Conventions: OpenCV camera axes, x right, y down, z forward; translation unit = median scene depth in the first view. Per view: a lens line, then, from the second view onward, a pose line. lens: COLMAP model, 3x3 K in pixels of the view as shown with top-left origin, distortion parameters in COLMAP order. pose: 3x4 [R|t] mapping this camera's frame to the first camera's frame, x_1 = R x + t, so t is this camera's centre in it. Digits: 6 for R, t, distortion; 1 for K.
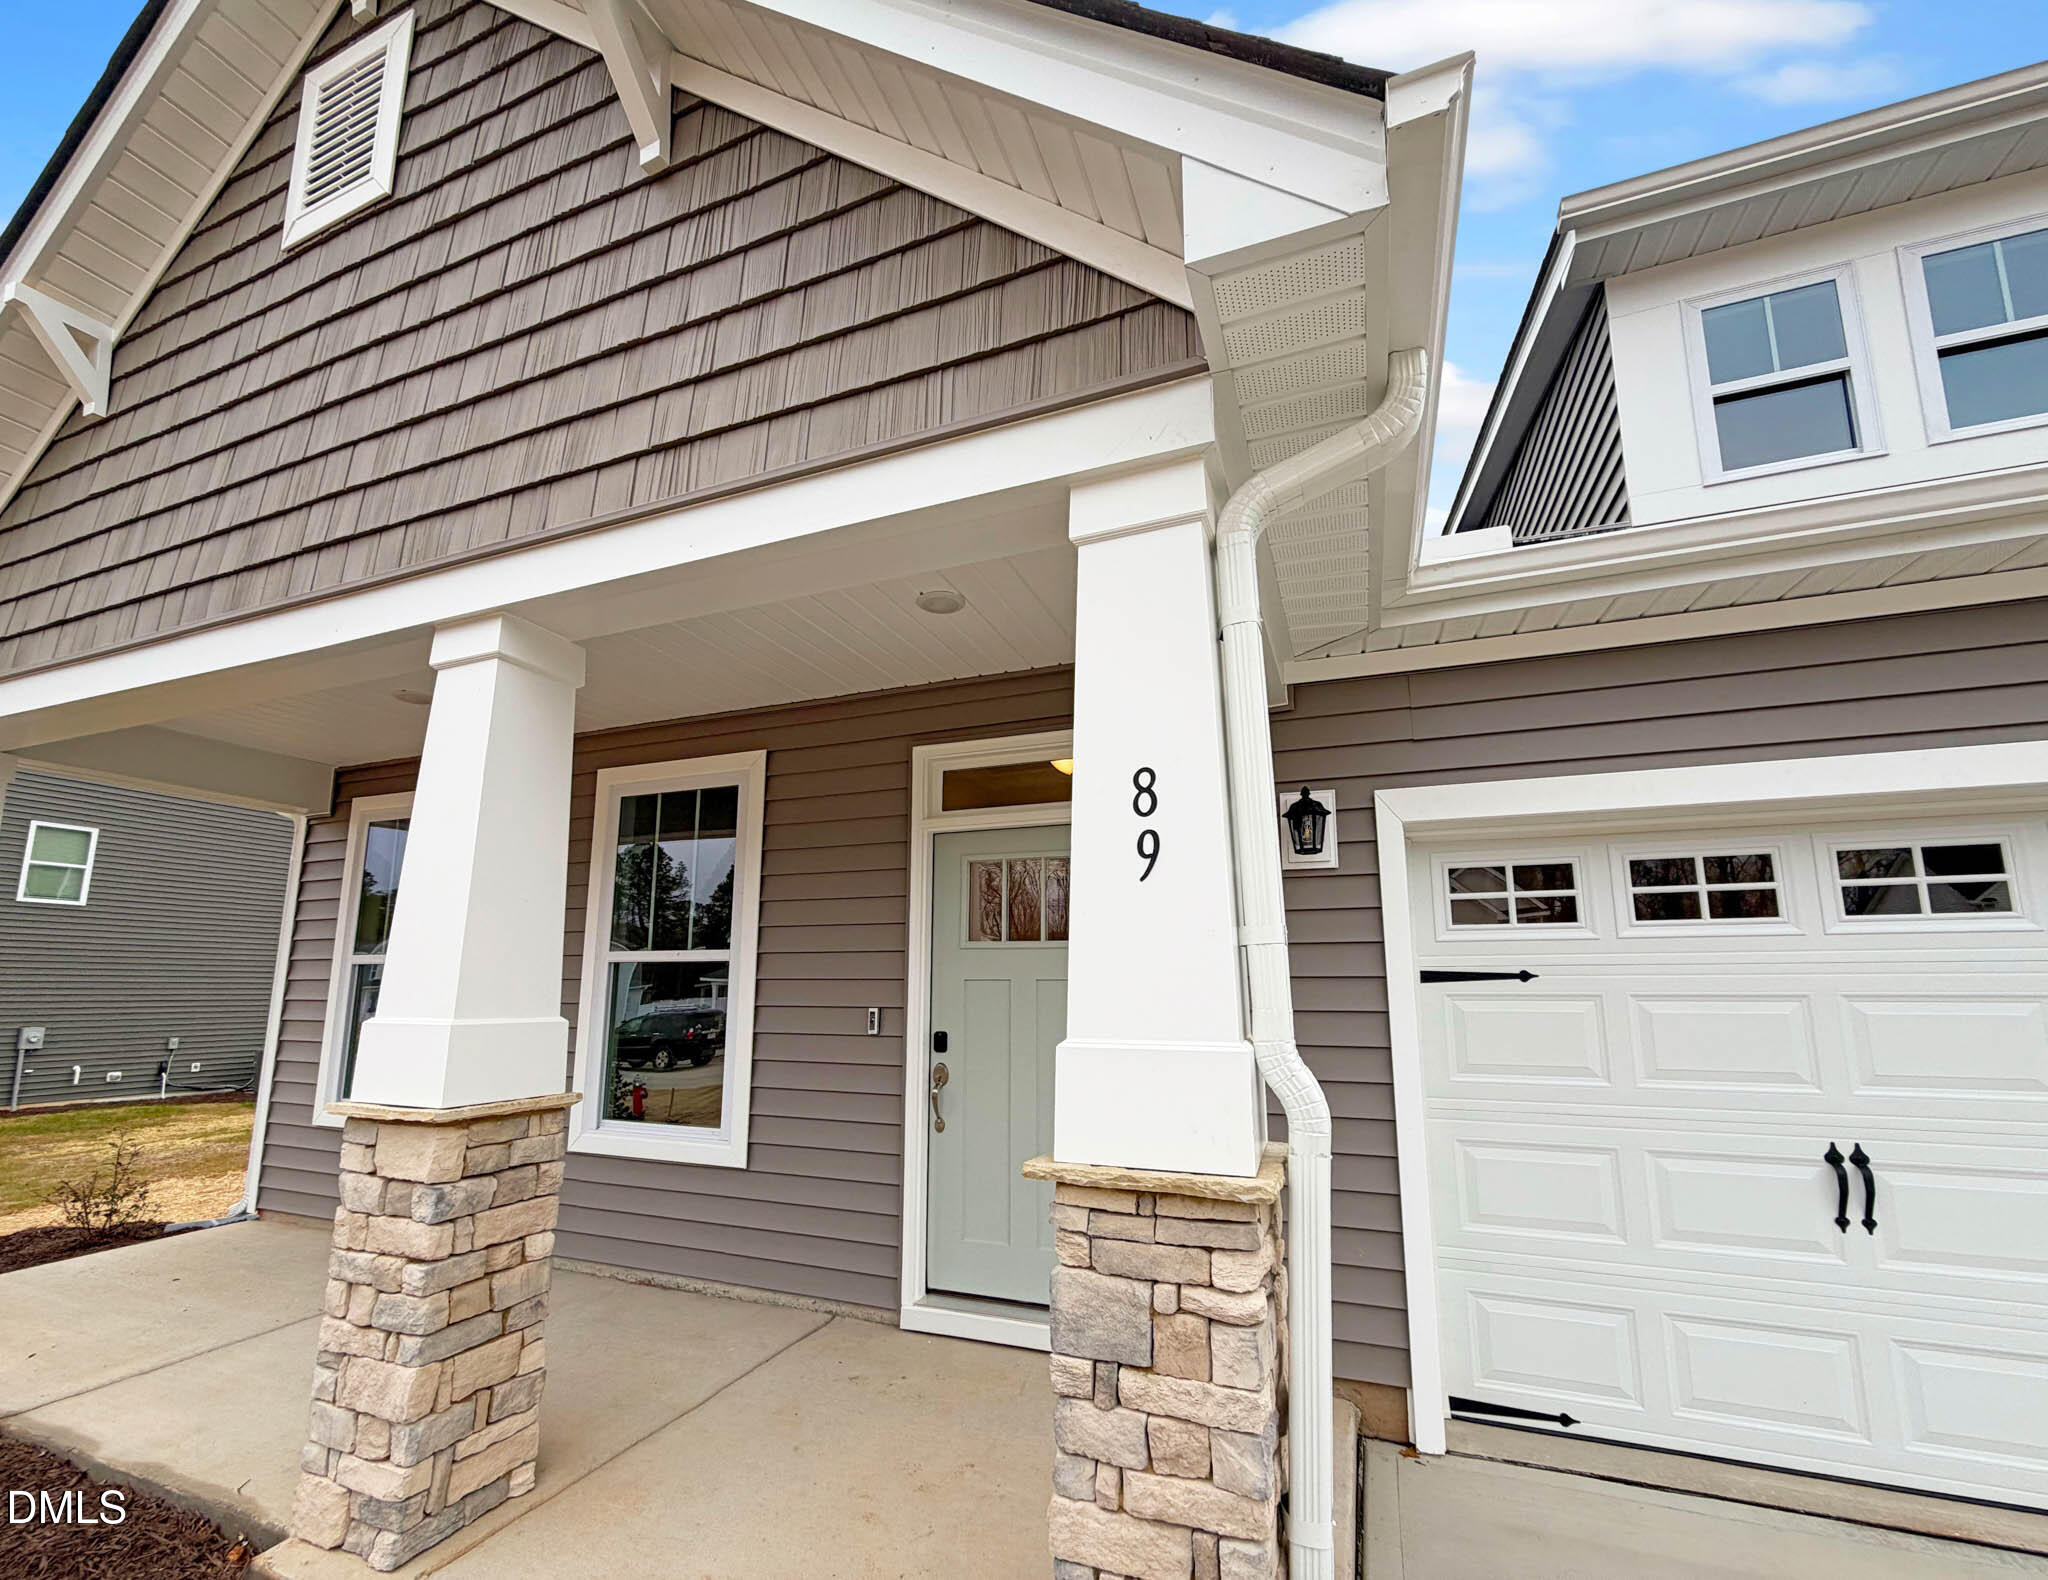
lens RADIAL K [[1058.6, 0, 1023.4], [0, 1058.6, 792.1], [0, 0, 1]] dist [-0.000541, -0.000632]
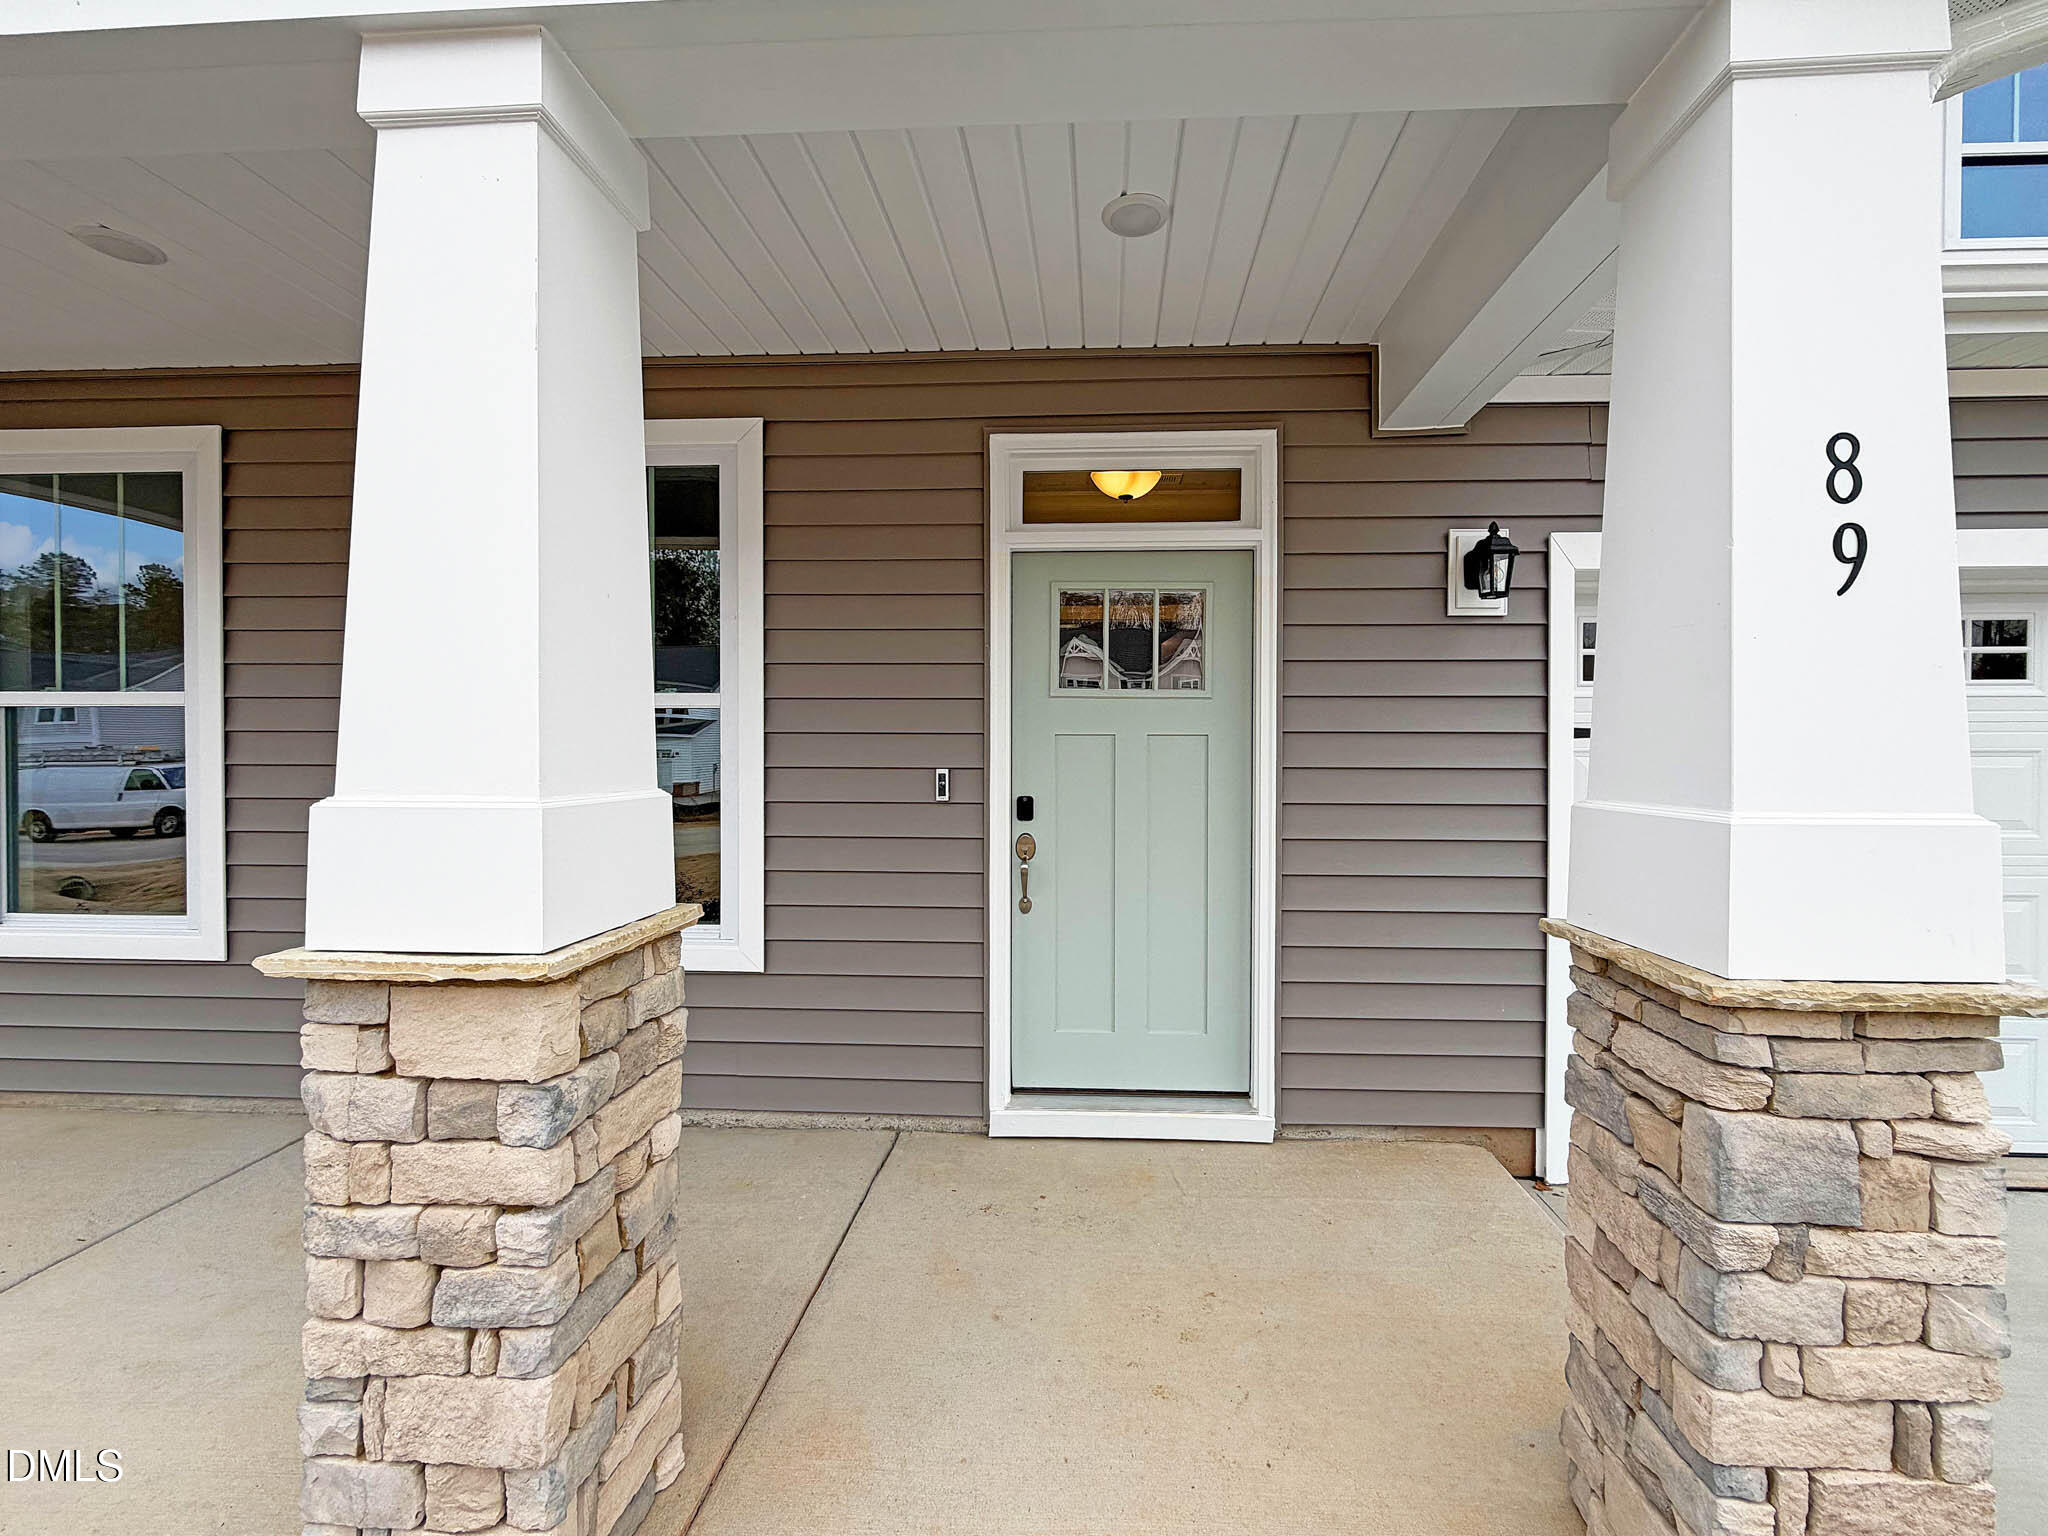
lens RADIAL K [[956.7, 0, 1031.0], [0, 956.7, 763.5], [0, 0, 1]] dist [0.000260, -0.000474]
pose [[0.928036, -0.006220, 0.372438, -0.494782], [-0.068304, 0.980065, 0.186566, 0.087568], [-0.366174, -0.198578, 0.909111, 0.461545]]
